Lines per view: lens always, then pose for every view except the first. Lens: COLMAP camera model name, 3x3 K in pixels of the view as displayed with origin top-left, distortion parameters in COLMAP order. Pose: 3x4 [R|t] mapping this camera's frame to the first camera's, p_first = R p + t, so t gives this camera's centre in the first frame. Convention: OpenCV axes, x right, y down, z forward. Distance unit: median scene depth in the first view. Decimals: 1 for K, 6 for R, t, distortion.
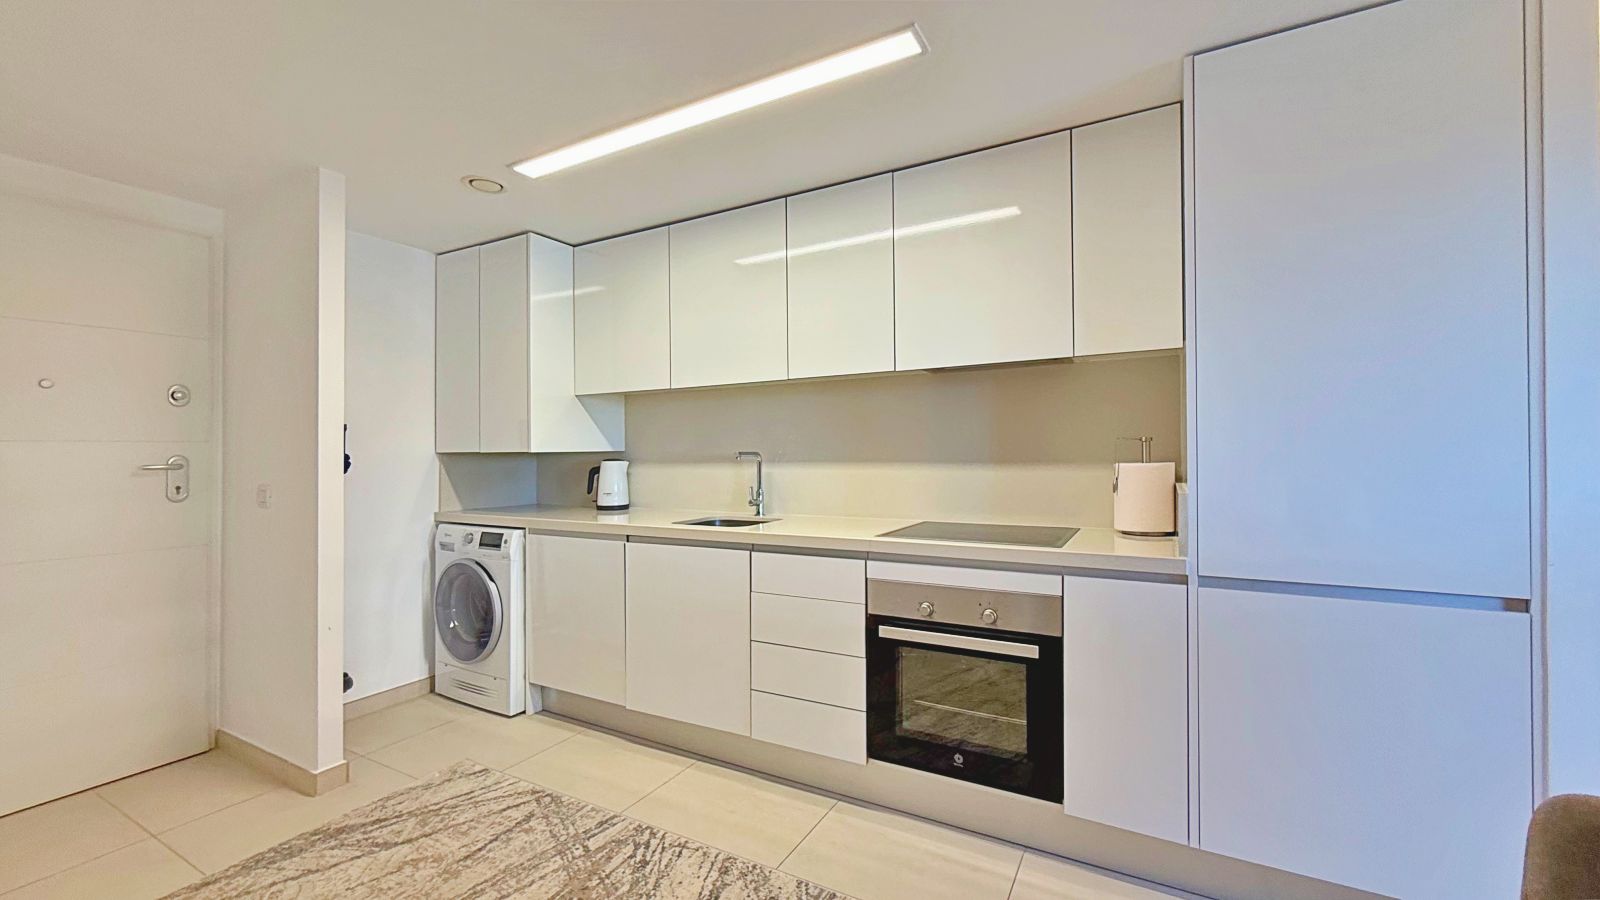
lens RADIAL K [[637.0, 0, 796.2], [0, 637.0, 456.2], [0, 0, 1]] dist [0.002135, 0.000240]
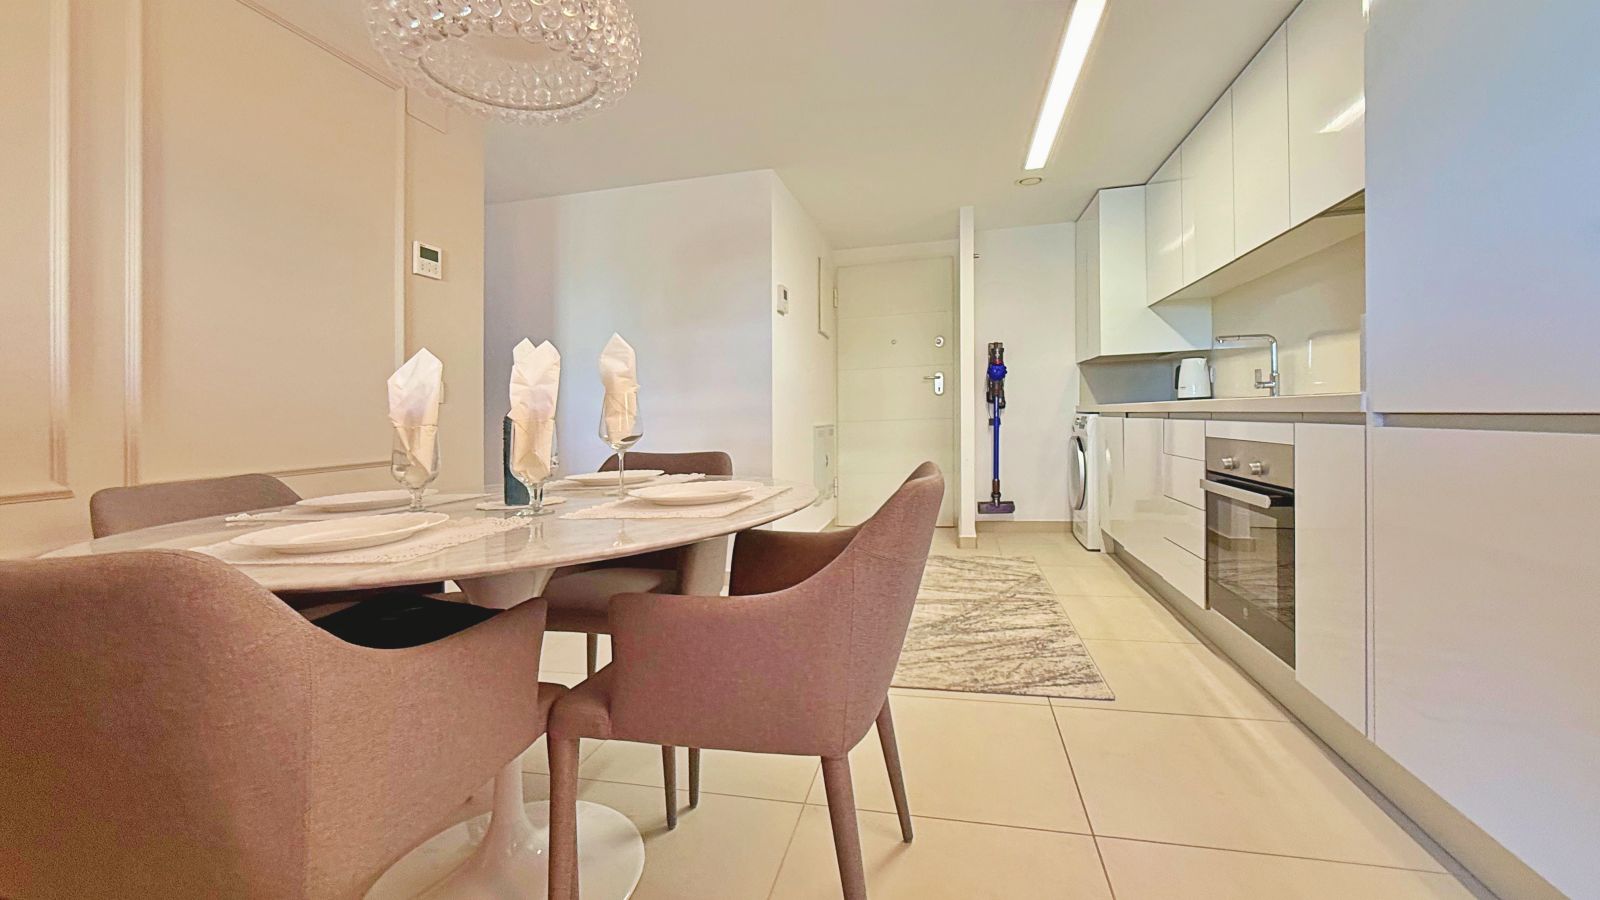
lens RADIAL K [[652.7, 0, 796.6], [0, 652.7, 399.1], [0, 0, 1]] dist [0.000325, 0.000014]
pose [[0.263199, -0.026494, -0.964378, 0.742543], [0.023705, 0.999499, -0.020989, 0.101508], [0.964450, -0.017336, 0.263695, 0.040145]]
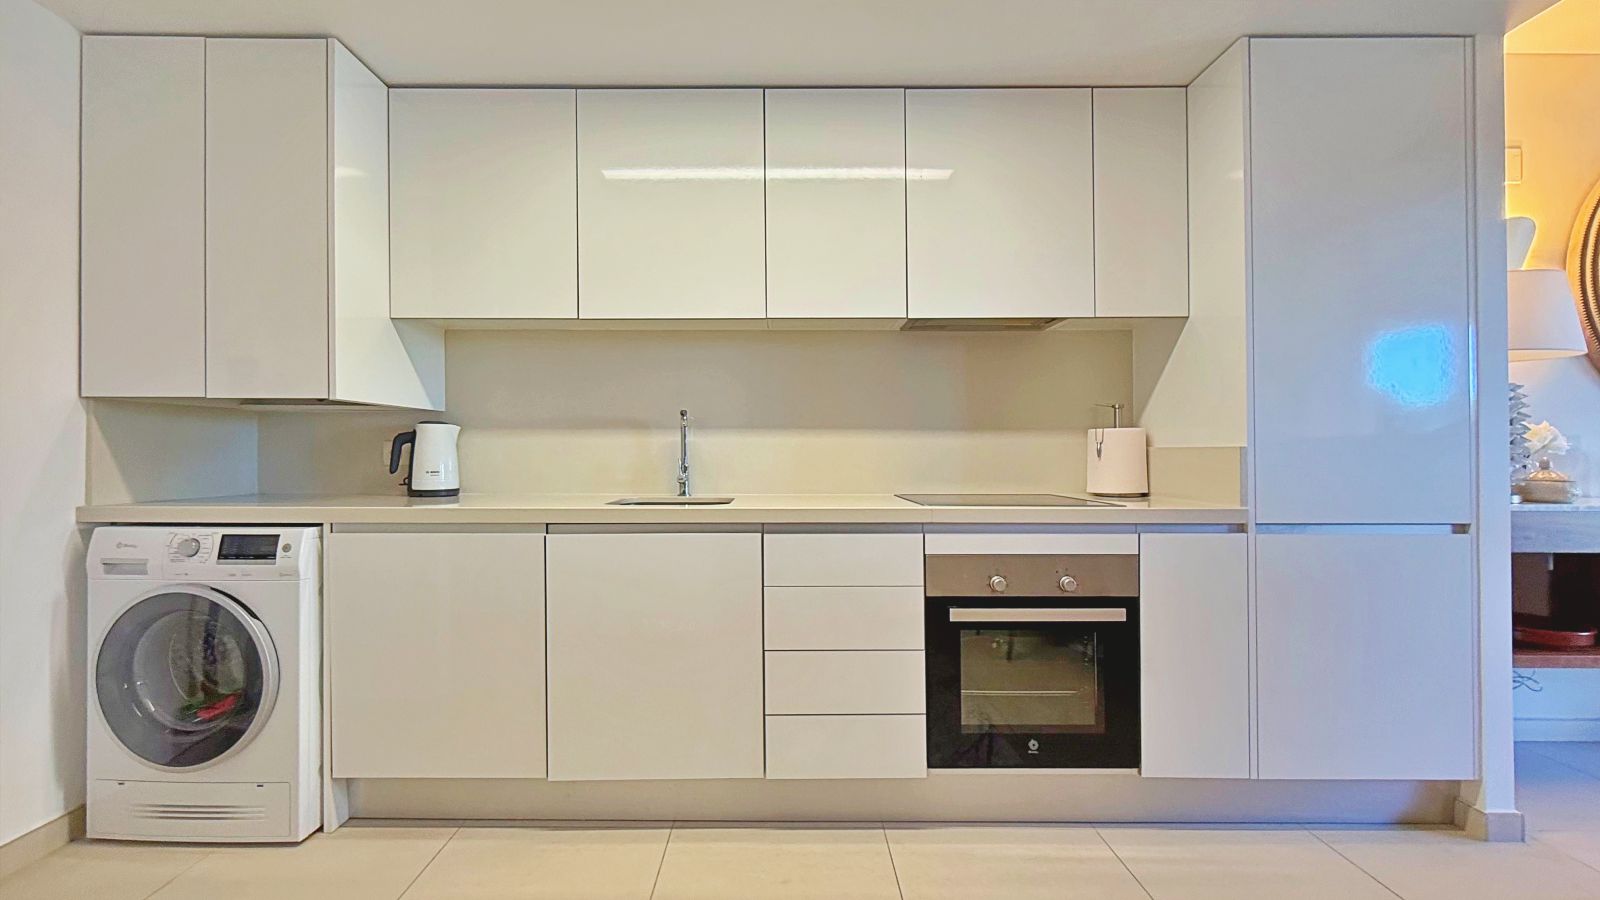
lens RADIAL K [[665.8, 0, 798.7], [0, 665.8, 452.4], [0, 0, 1]] dist [0.000398, 0.000152]
pose [[0.875220, 0.007183, 0.483673, -0.345403], [-0.005585, 0.999973, -0.004743, 0.046408], [-0.483694, 0.001450, 0.875236, 0.233678]]
